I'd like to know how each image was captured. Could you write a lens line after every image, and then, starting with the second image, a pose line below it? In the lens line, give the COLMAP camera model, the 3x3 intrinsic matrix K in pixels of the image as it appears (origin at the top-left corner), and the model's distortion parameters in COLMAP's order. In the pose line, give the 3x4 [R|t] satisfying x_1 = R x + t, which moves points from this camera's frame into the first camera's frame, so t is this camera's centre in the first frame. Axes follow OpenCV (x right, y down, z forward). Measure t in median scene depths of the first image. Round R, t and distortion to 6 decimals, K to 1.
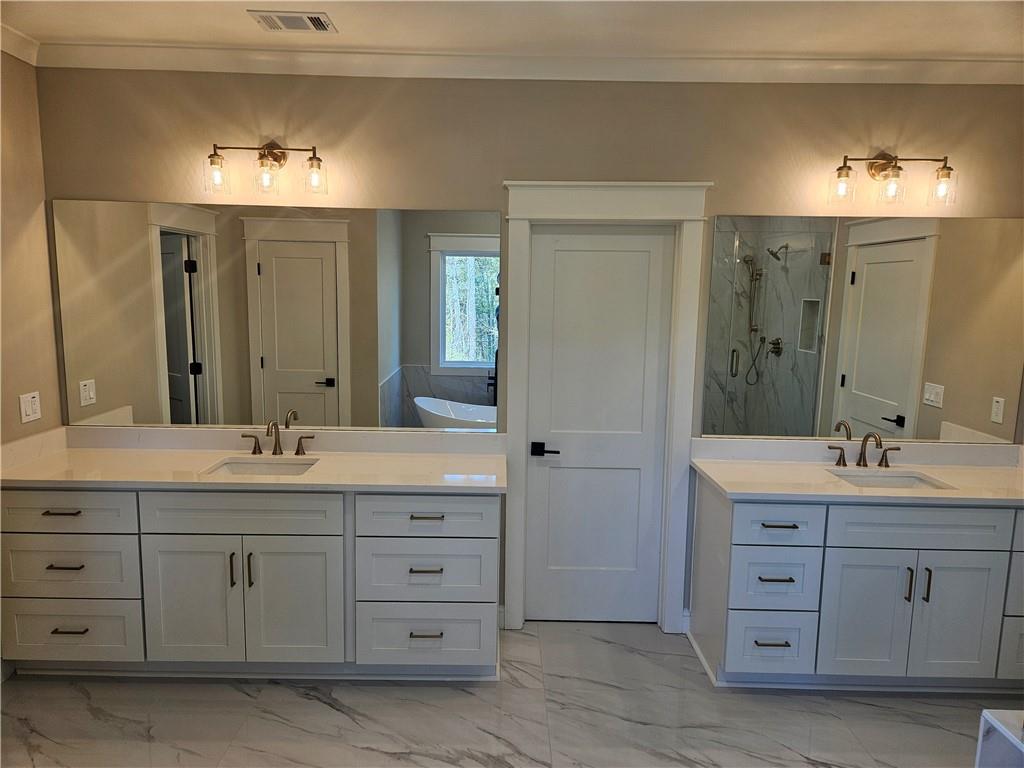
lens RADIAL K [[680.9, 0, 496.3], [0, 680.9, 382.4], [0, 0, 1]] dist [0.049091, -0.024932]
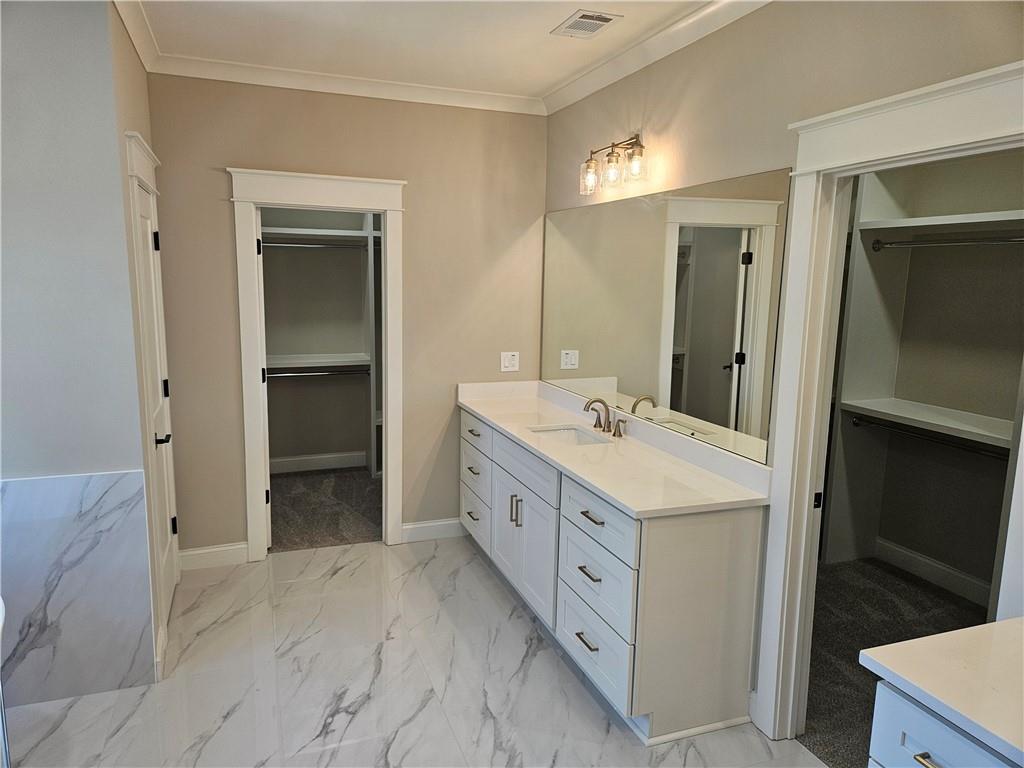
lens RADIAL K [[680.9, 0, 493.0], [0, 680.9, 381.4], [0, 0, 1]] dist [0.049091, -0.024932]
pose [[0.352441, 0.133293, -0.926293, 0.619271], [-0.134156, 0.986777, 0.090953, -0.047459], [0.926168, 0.092212, 0.365663, 0.458875]]
